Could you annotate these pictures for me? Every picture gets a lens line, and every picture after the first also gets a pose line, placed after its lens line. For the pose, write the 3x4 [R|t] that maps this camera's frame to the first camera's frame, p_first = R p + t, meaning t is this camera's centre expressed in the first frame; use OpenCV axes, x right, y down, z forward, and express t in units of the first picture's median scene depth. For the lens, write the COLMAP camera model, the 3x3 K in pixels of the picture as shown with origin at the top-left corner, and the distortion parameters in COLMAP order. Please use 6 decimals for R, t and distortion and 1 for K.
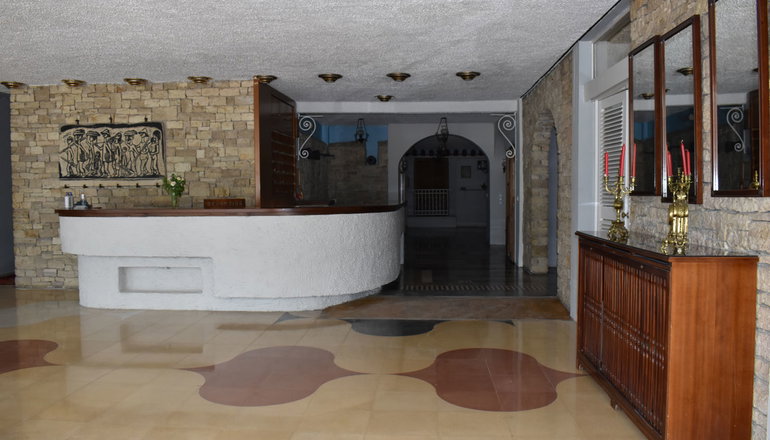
lens RADIAL K [[659.8, 0, 385.0], [0, 659.8, 220.0], [0, 0, 1]] dist [-0.094201, 0.001043]
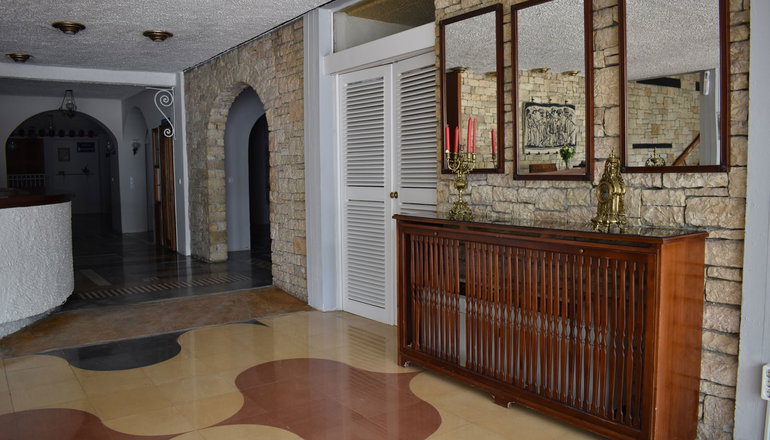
lens RADIAL K [[599.4, 0, 385.0], [0, 599.4, 220.0], [0, 0, 1]] dist [-0.089456, 0.008289]
pose [[0.762865, -0.058027, 0.643949, -0.128182], [0.037251, 0.998255, 0.045824, -0.007121], [-0.645484, -0.010970, 0.763695, 0.202620]]
